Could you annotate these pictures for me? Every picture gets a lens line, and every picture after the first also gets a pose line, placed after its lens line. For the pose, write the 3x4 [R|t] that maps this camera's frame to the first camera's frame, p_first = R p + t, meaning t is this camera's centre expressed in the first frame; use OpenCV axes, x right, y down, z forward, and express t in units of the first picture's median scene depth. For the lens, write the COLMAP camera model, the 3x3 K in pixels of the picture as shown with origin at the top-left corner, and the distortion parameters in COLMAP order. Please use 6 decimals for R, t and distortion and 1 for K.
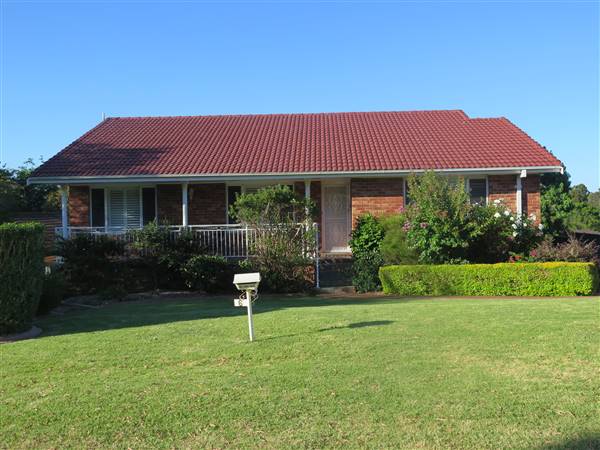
lens RADIAL K [[653.8, 0, 296.3], [0, 653.8, 225.8], [0, 0, 1]] dist [-0.019575, 0.019268]
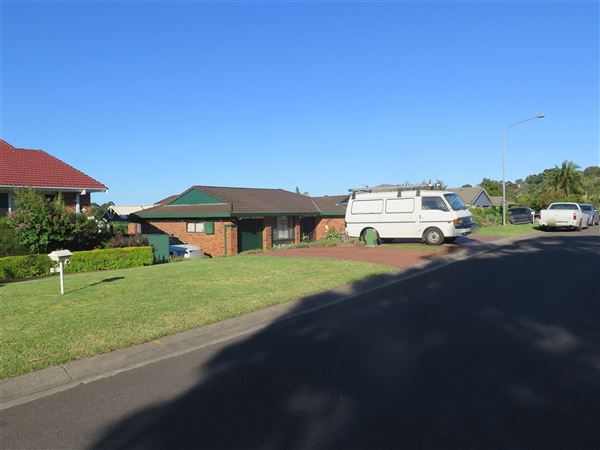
lens RADIAL K [[508.5, 0, 295.1], [0, 508.5, 226.8], [0, 0, 1]] dist [-0.004175, -0.002745]
pose [[0.568189, -0.006821, 0.822870, -0.390191], [0.020302, 0.999777, -0.005731, 0.018606], [-0.822647, 0.019963, 0.568201, -0.070974]]
